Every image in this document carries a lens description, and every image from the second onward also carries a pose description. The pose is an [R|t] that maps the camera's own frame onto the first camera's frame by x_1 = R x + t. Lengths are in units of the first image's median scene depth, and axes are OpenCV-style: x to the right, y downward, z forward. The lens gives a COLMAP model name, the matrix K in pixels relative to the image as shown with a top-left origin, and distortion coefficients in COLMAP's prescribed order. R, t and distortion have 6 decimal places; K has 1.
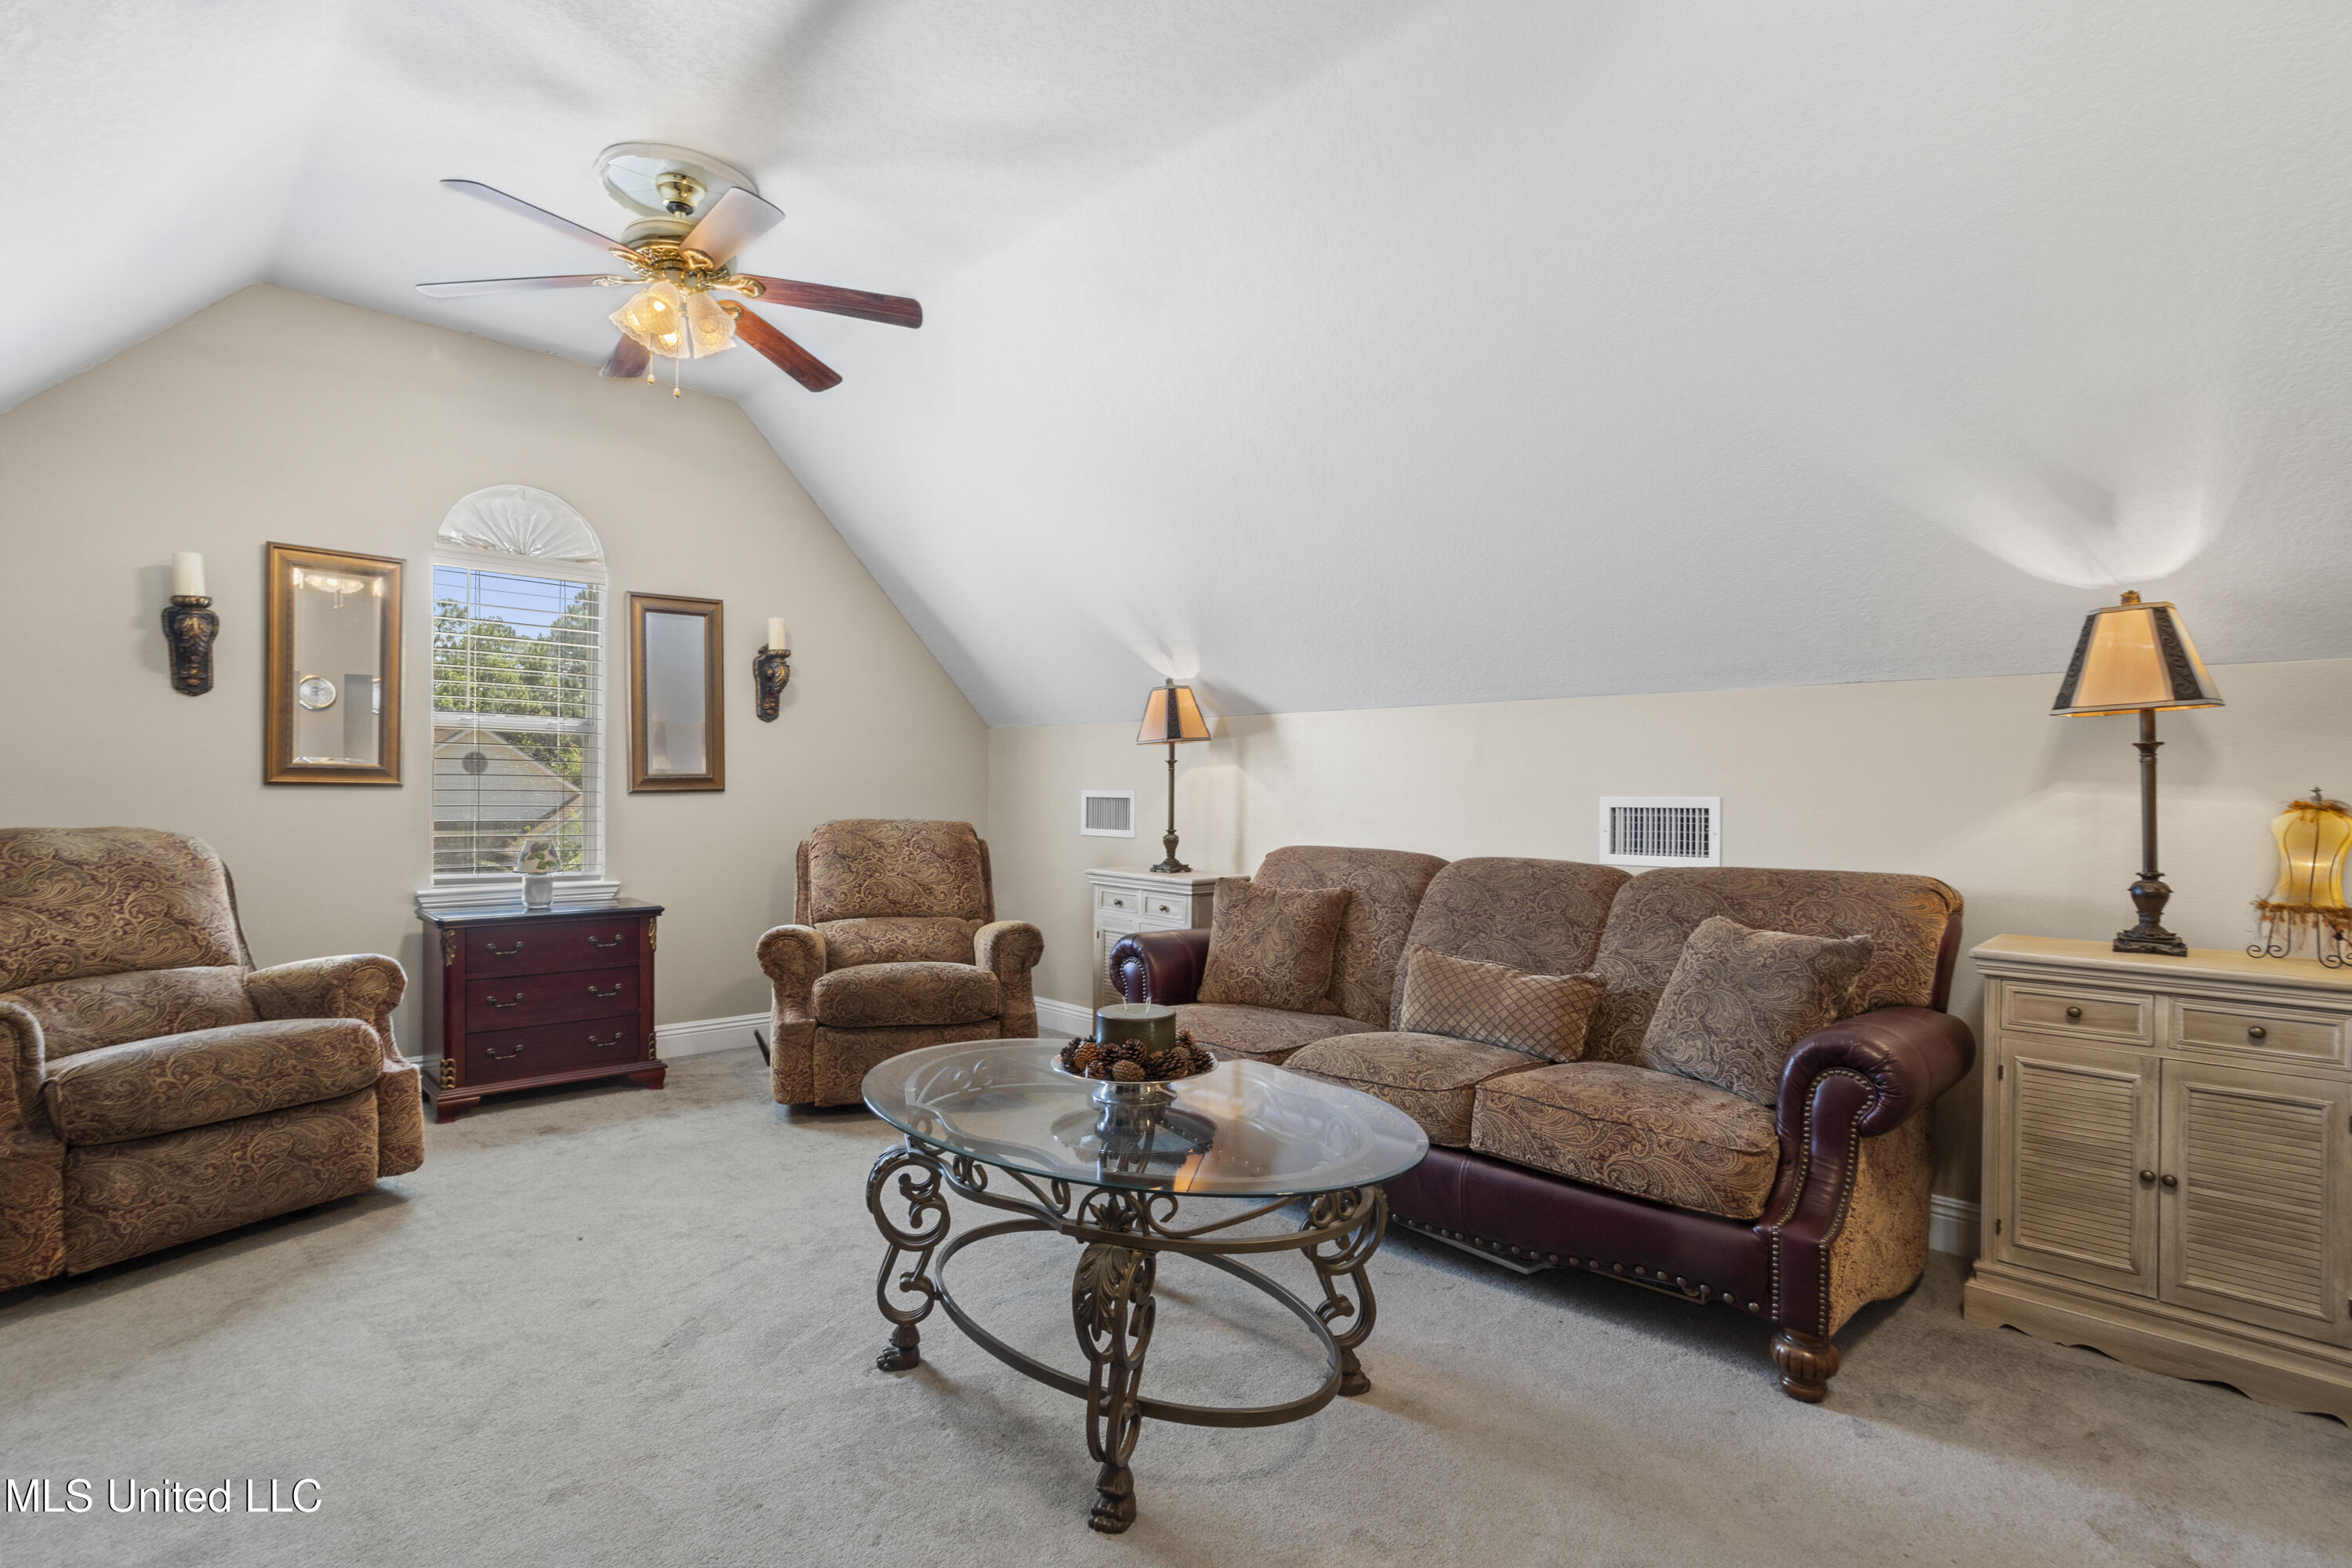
lens RADIAL K [[1173.3, 0, 1173.0], [0, 1173.3, 795.9], [0, 0, 1]] dist [0.000761, 0.000209]
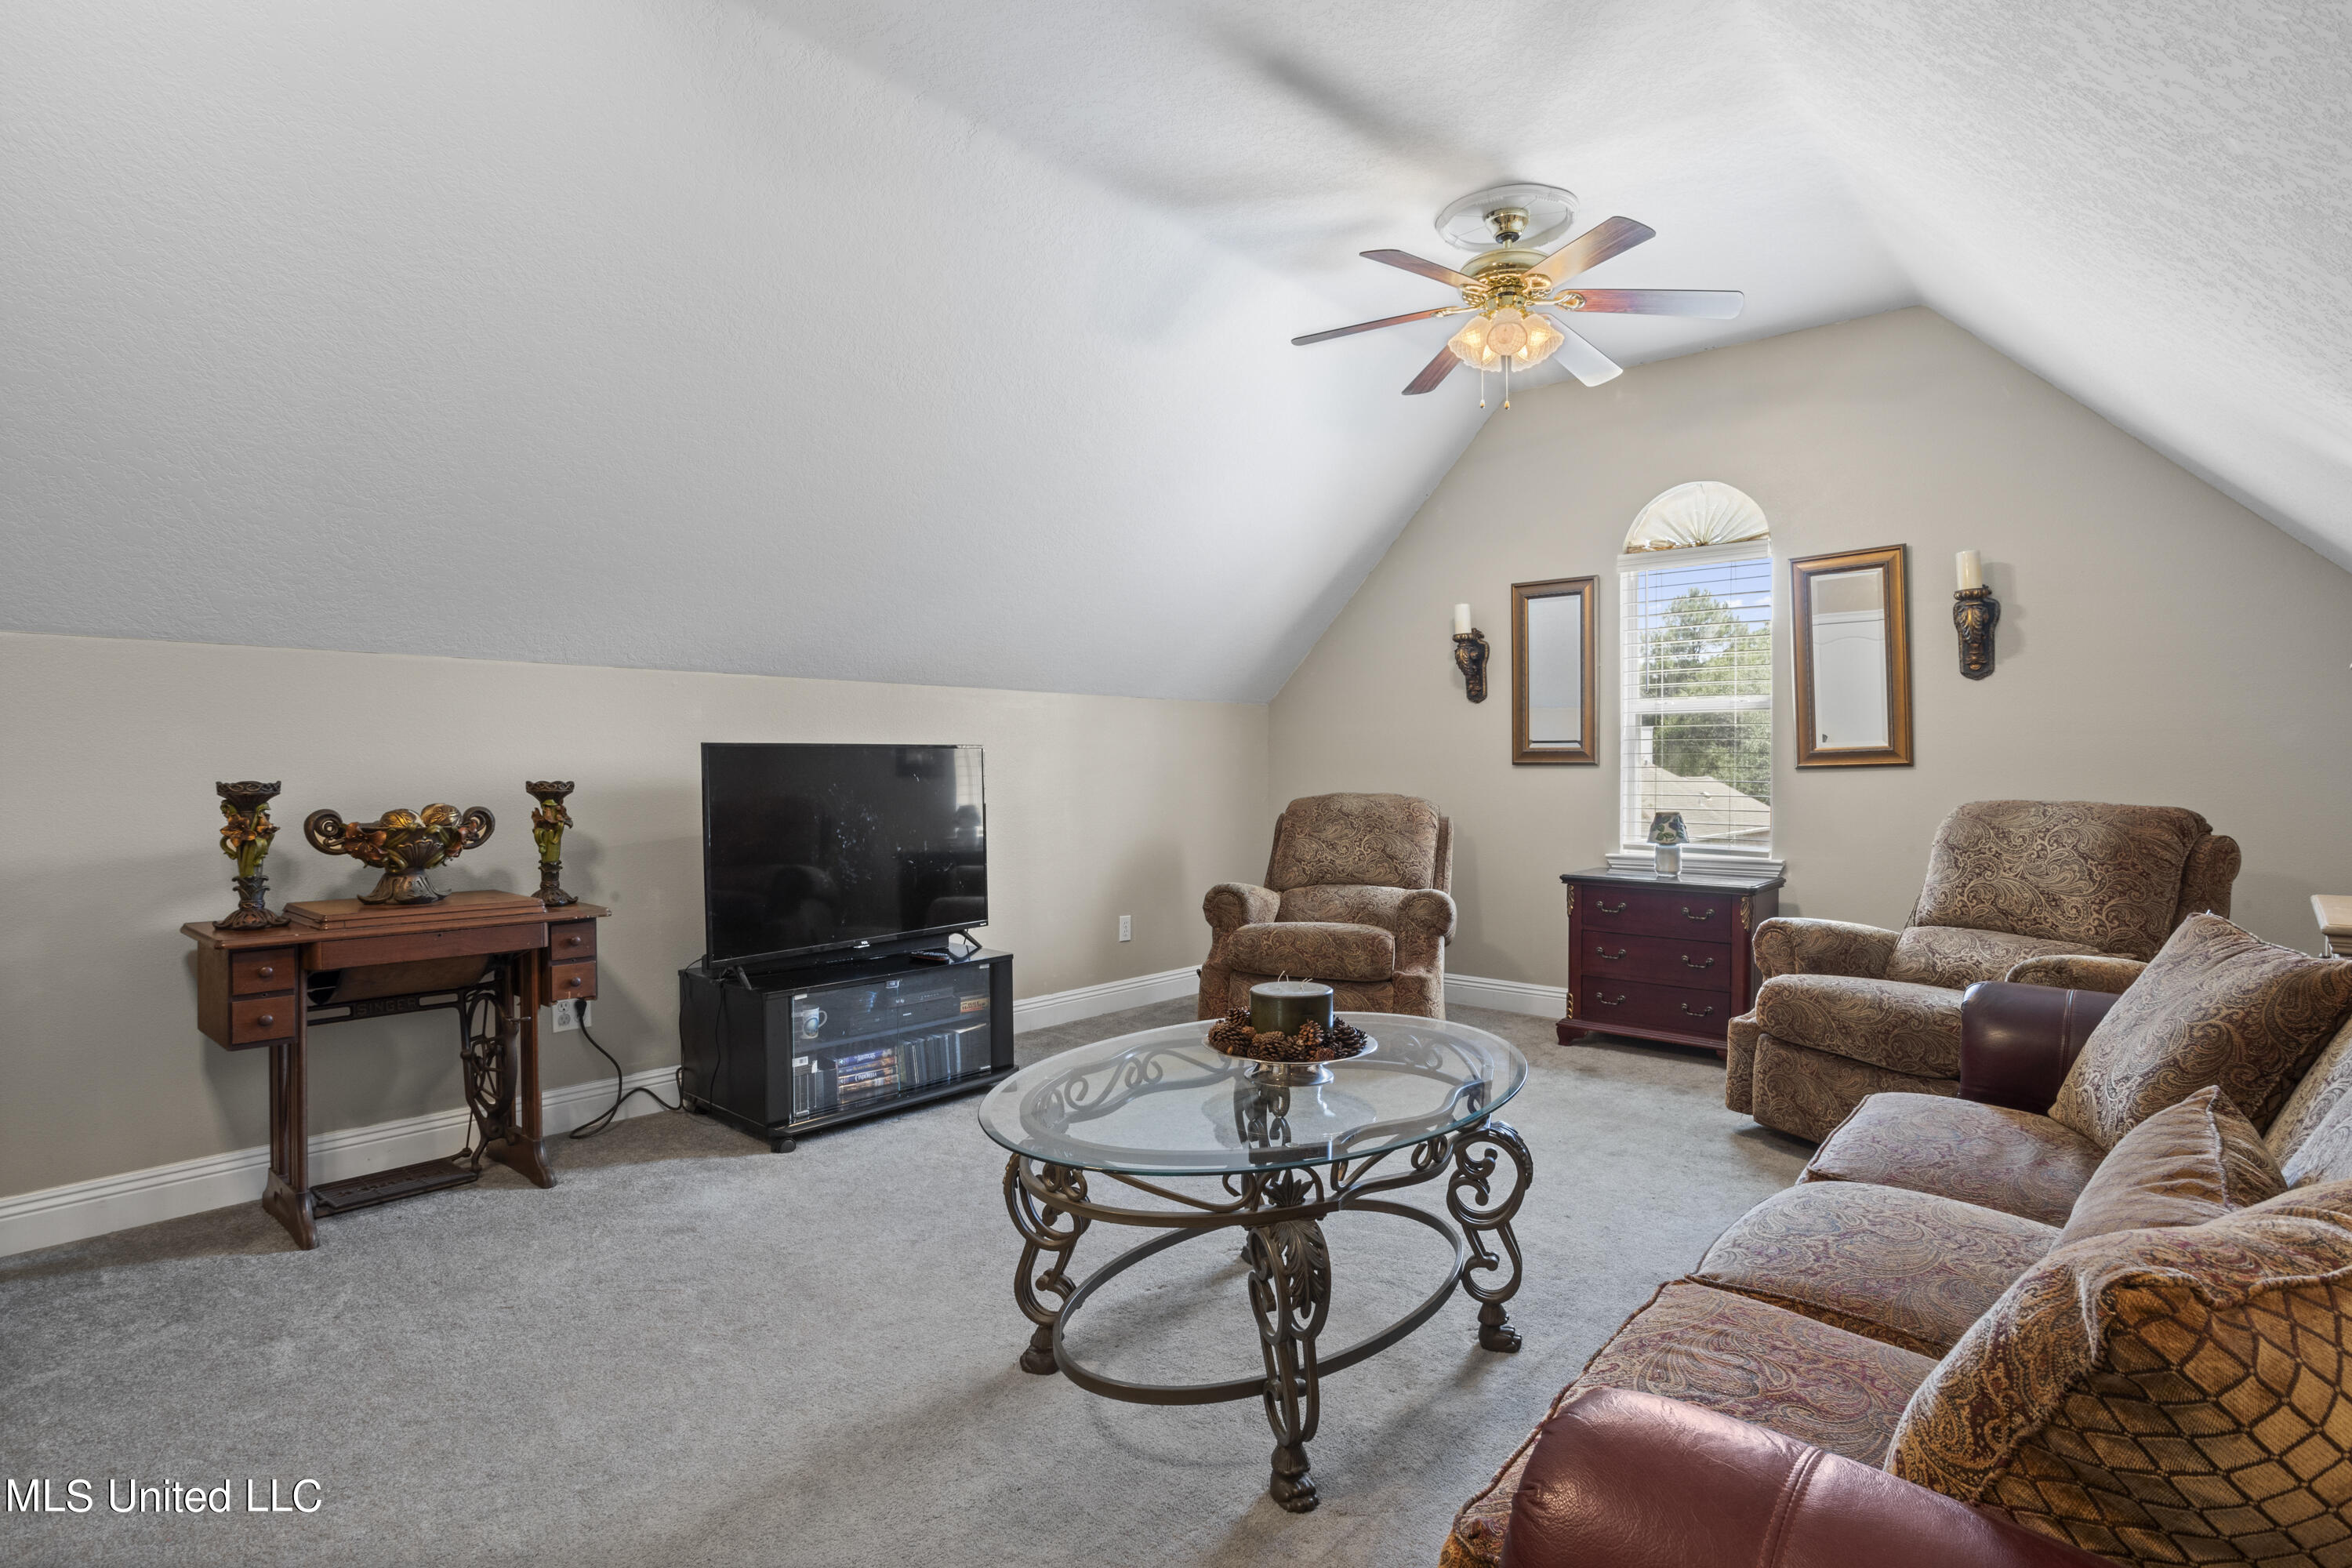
lens RADIAL K [[1212.8, 0, 1174.2], [0, 1212.8, 771.1], [0, 0, 1]] dist [0.006432, 0.000641]
pose [[0.094593, -0.008332, -0.995481, 0.539295], [0.000245, 0.999965, -0.008347, 0.008467], [0.995516, 0.000546, 0.094592, 0.457086]]
